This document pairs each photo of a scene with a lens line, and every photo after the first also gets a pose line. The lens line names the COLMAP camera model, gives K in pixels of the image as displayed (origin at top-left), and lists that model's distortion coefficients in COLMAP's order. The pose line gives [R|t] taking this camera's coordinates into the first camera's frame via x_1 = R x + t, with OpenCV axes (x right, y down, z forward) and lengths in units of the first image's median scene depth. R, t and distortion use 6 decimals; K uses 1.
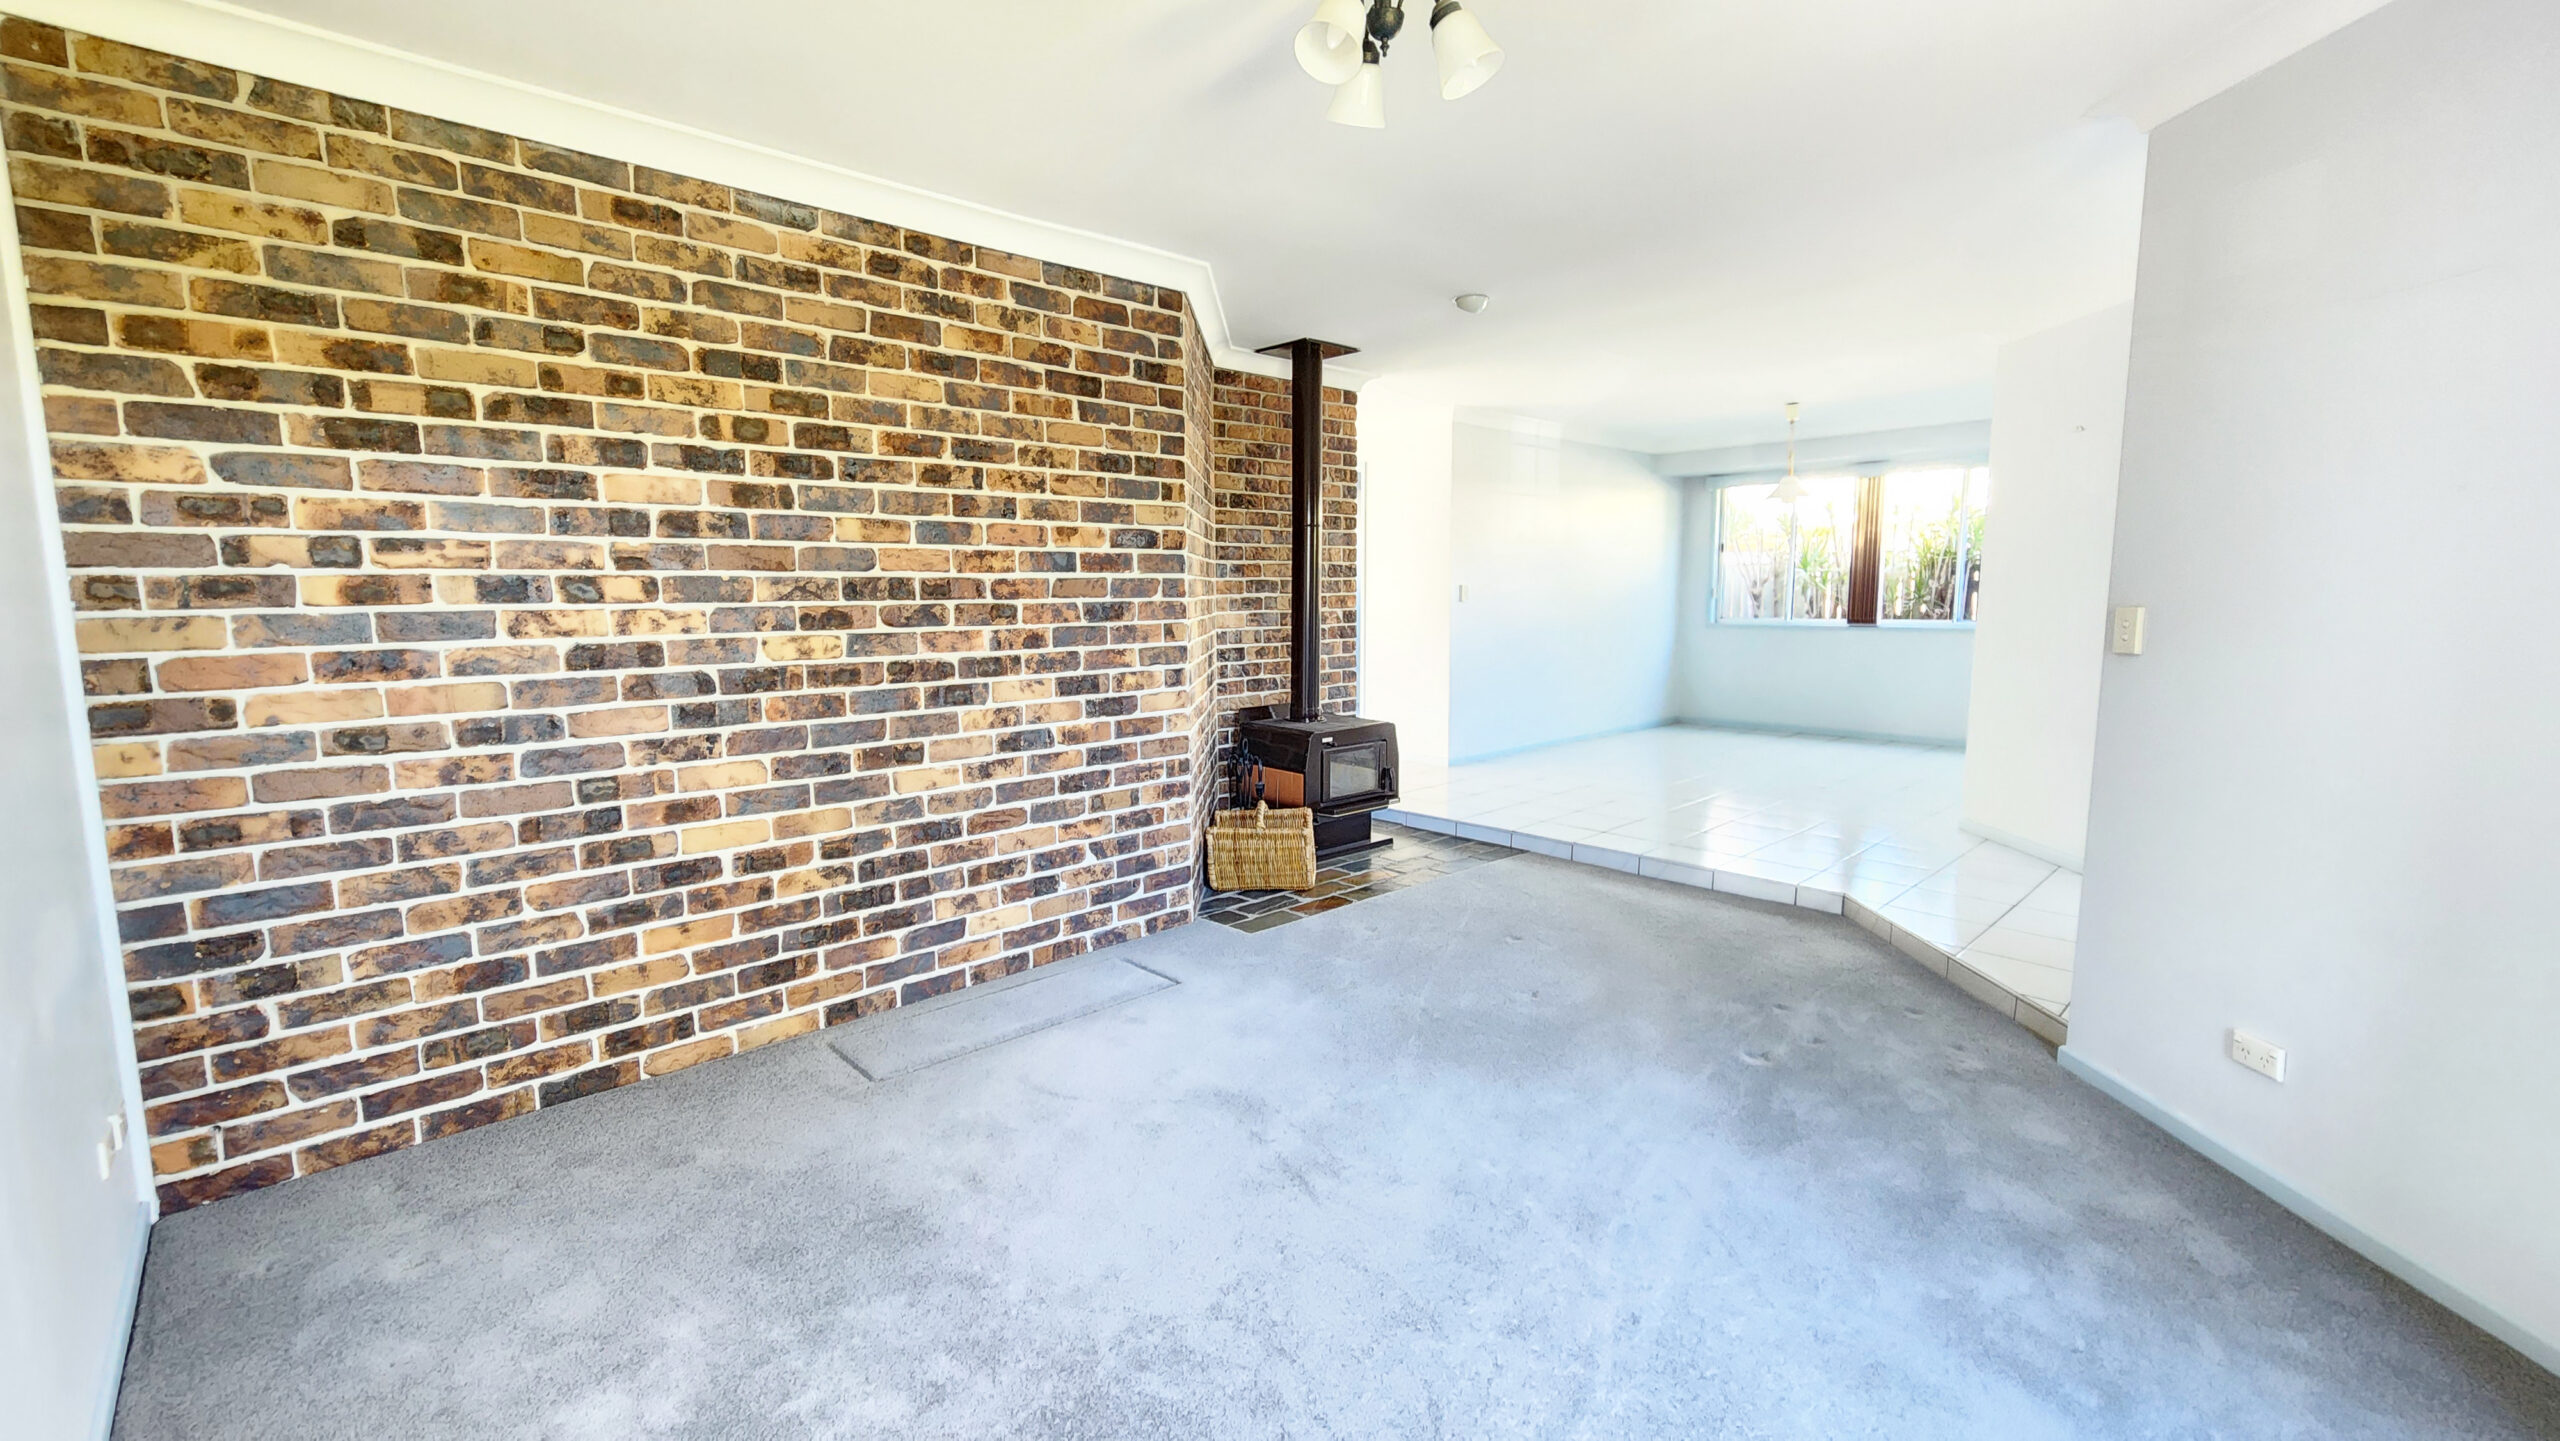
lens RADIAL K [[1085.4, 0, 1275.6], [0, 1085.4, 721.4], [0, 0, 1]] dist [-0.002993, 0.000569]
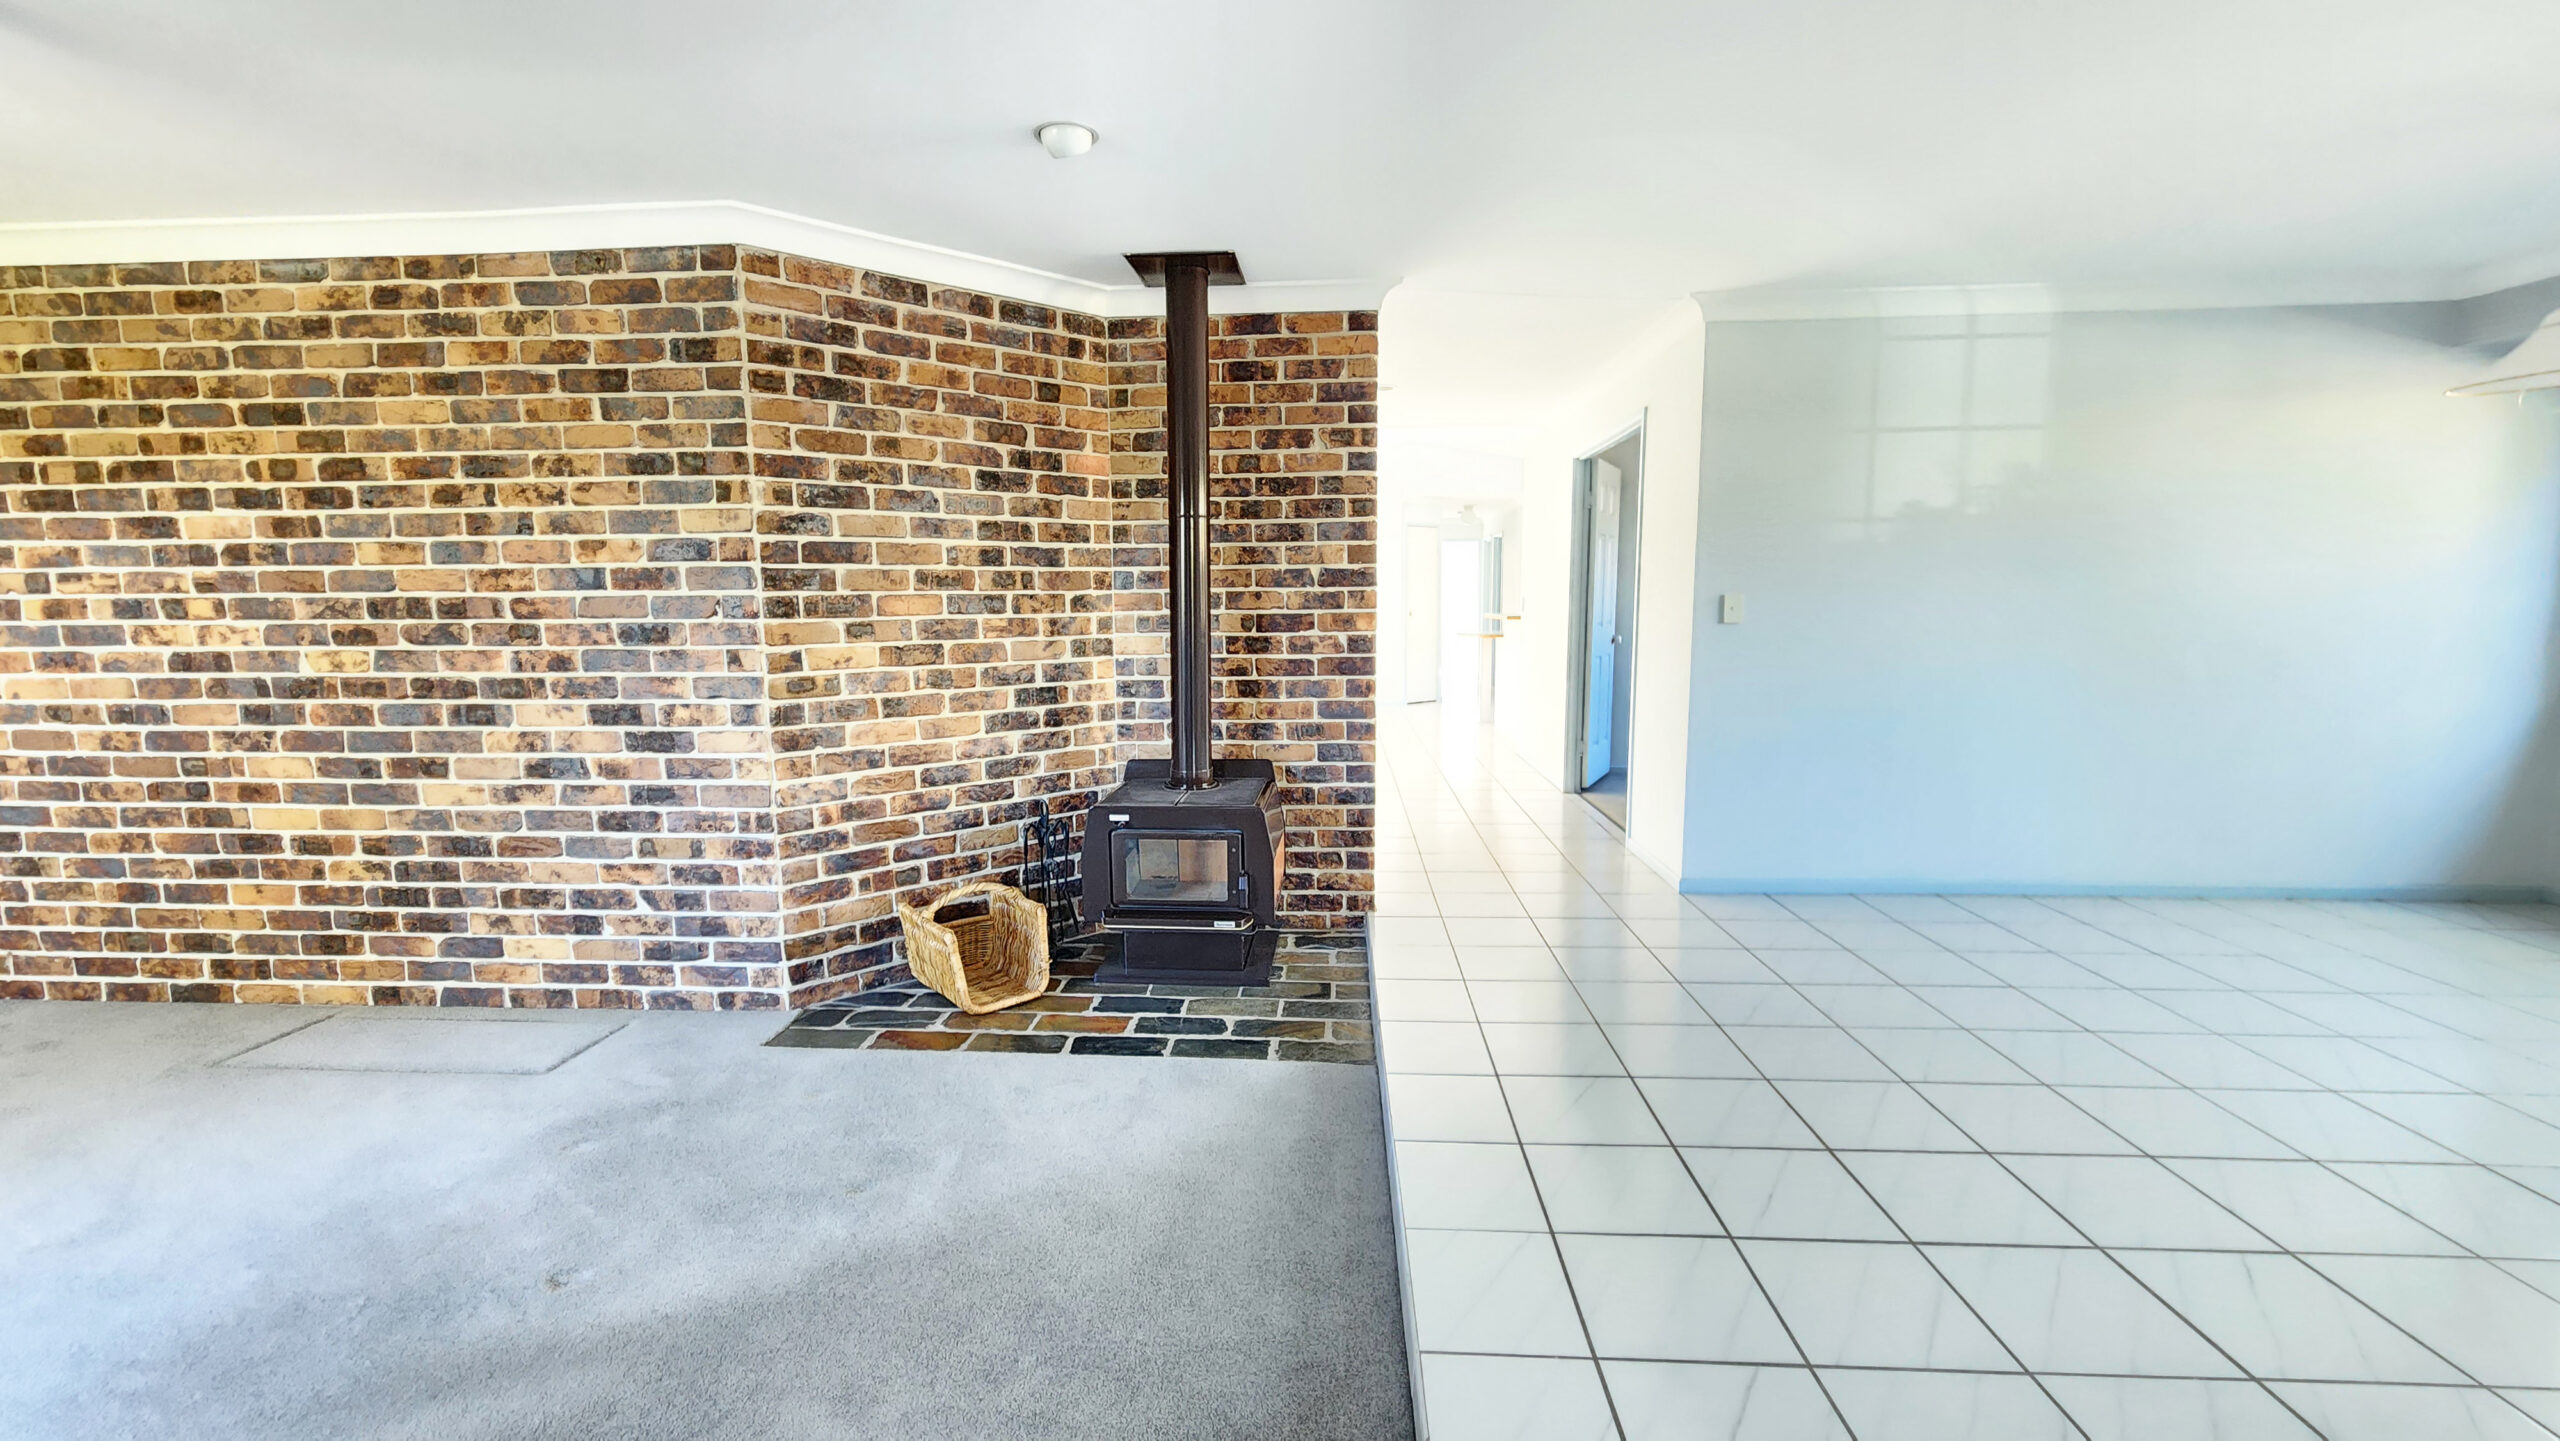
lens RADIAL K [[1085.4, 0, 1269.7], [0, 1085.4, 722.4], [0, 0, 1]] dist [-0.002993, 0.000569]
pose [[0.672771, 0.089748, -0.734388, 1.047382], [-0.087998, 0.995276, 0.041015, -0.138233], [0.734599, 0.037031, 0.677490, 0.973516]]
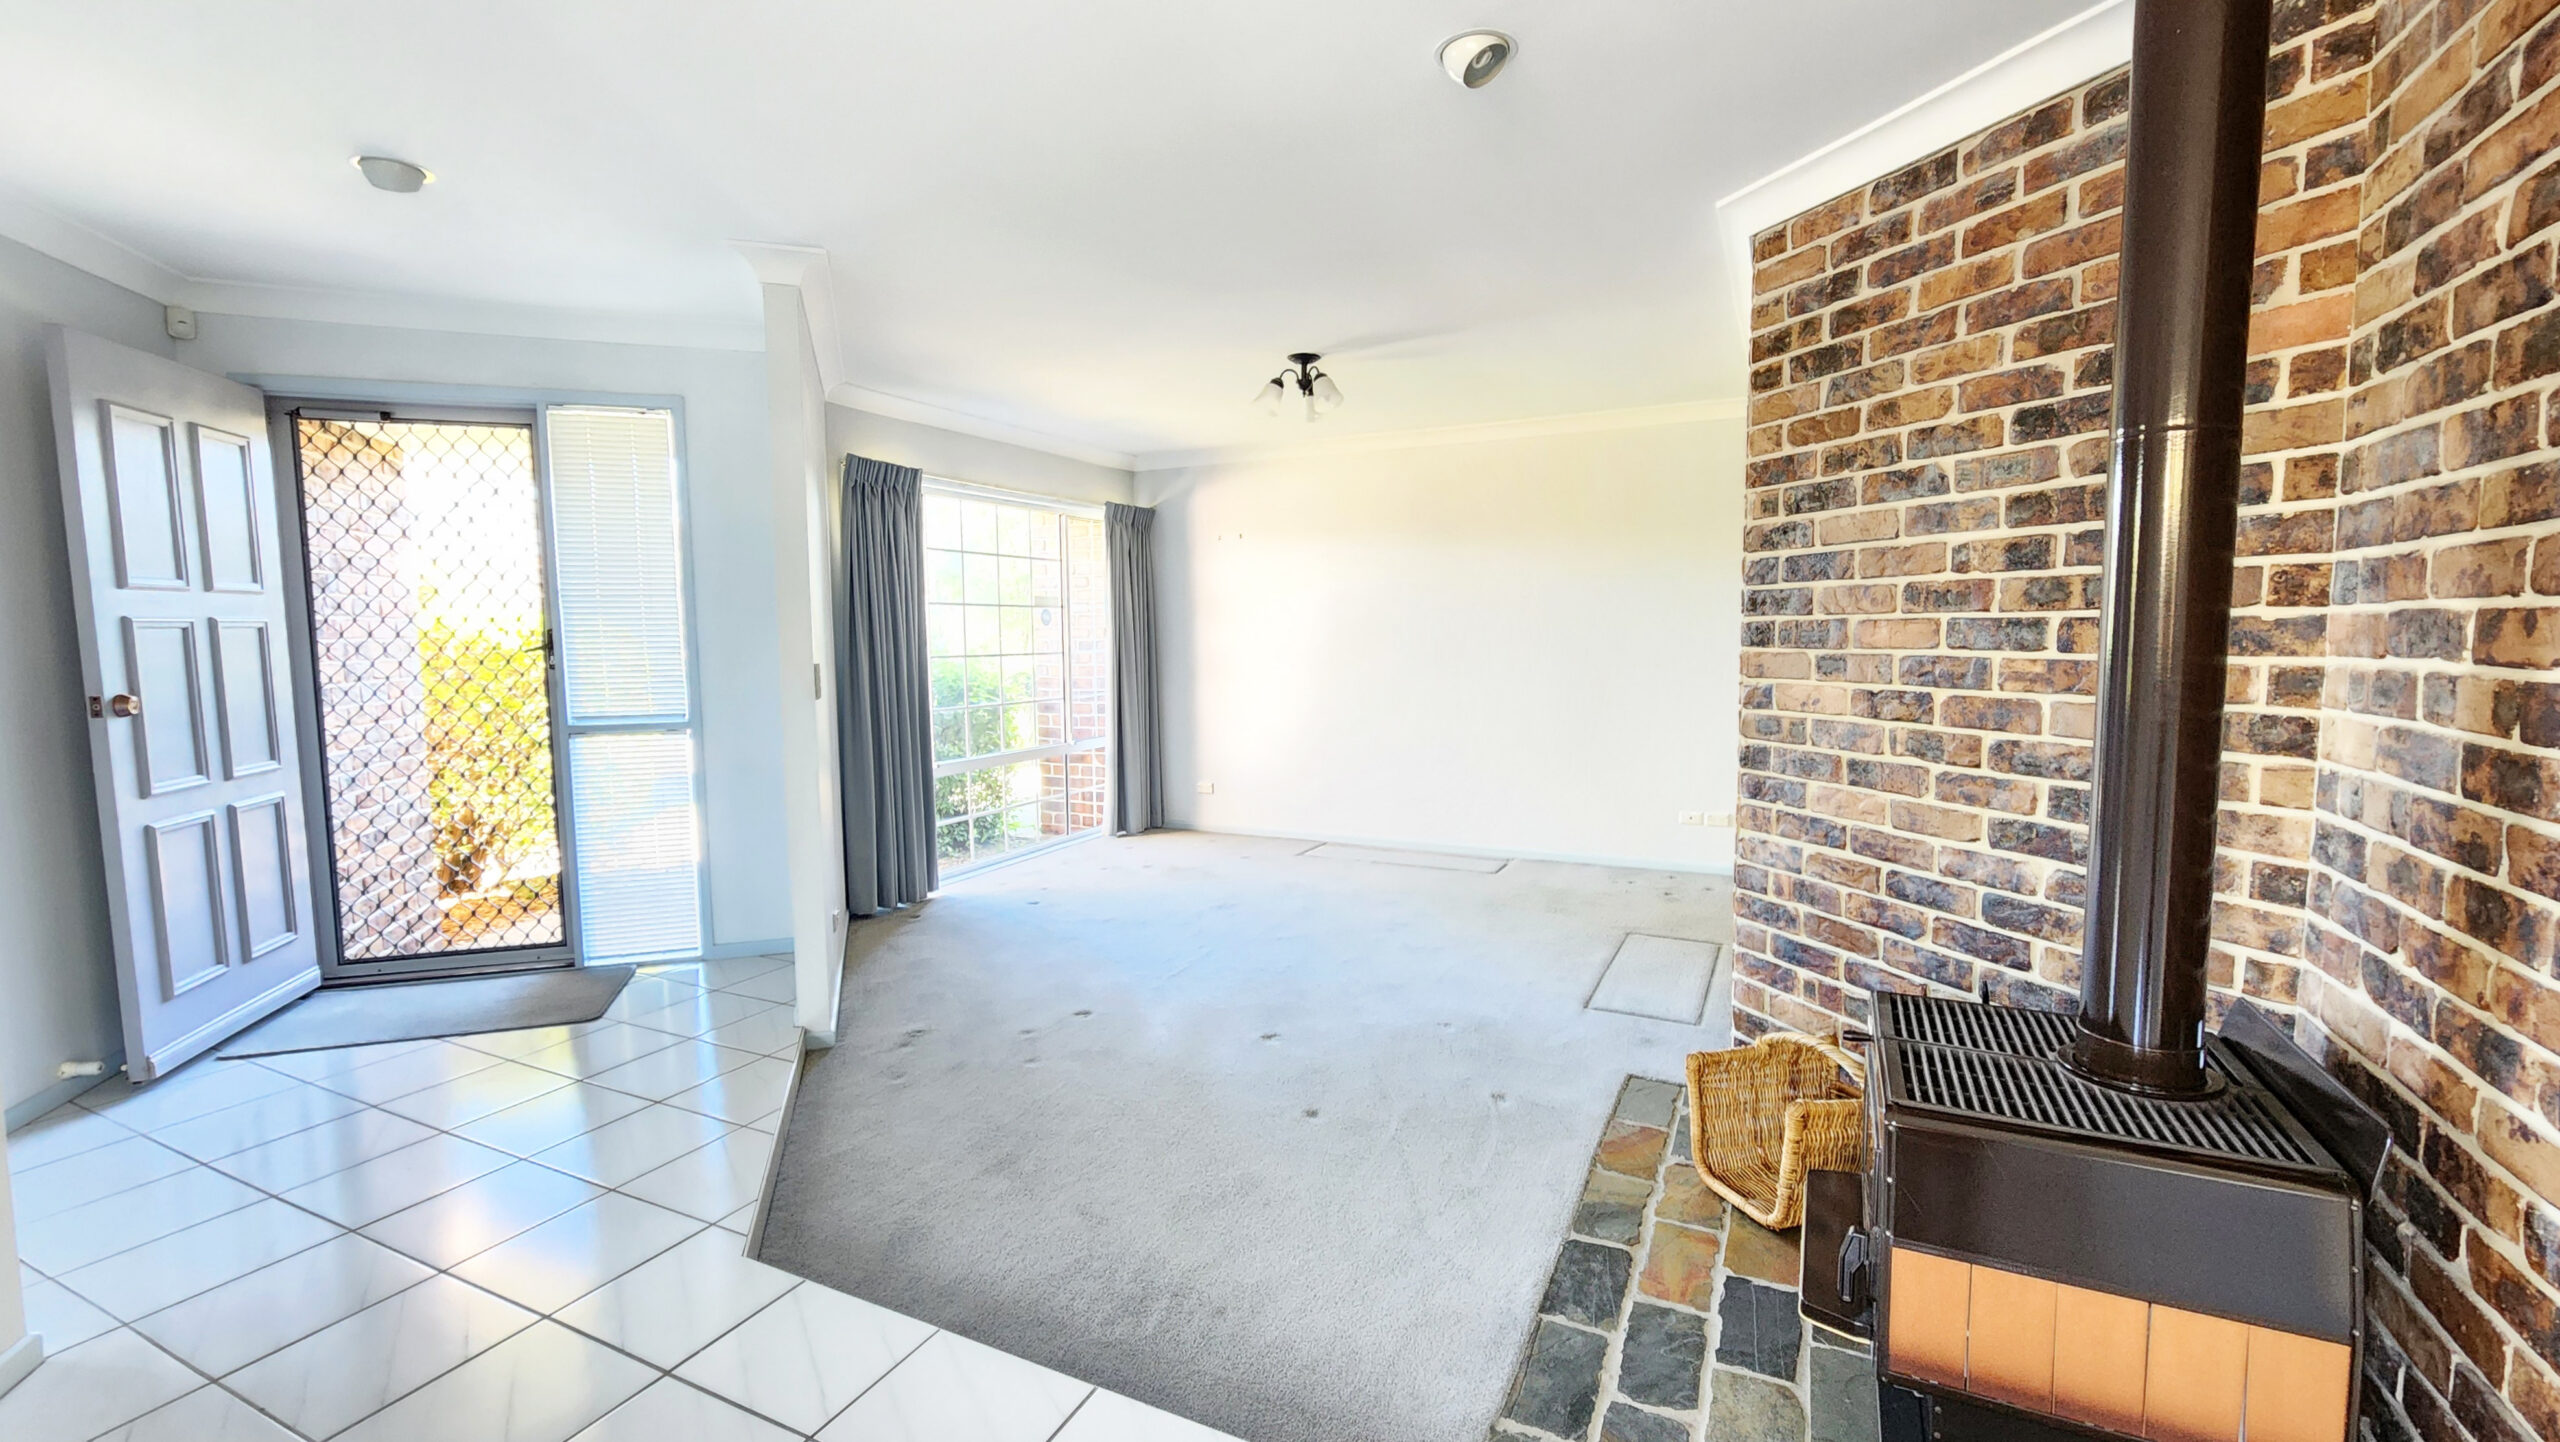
lens RADIAL K [[1085.4, 0, 1276.4], [0, 1085.4, 722.7], [0, 0, 1]] dist [-0.002993, 0.000569]
pose [[-0.945129, 0.044978, -0.323586, 0.625100], [-0.023105, 0.978794, 0.203538, -0.272109], [0.325879, 0.199846, -0.924048, 2.092407]]
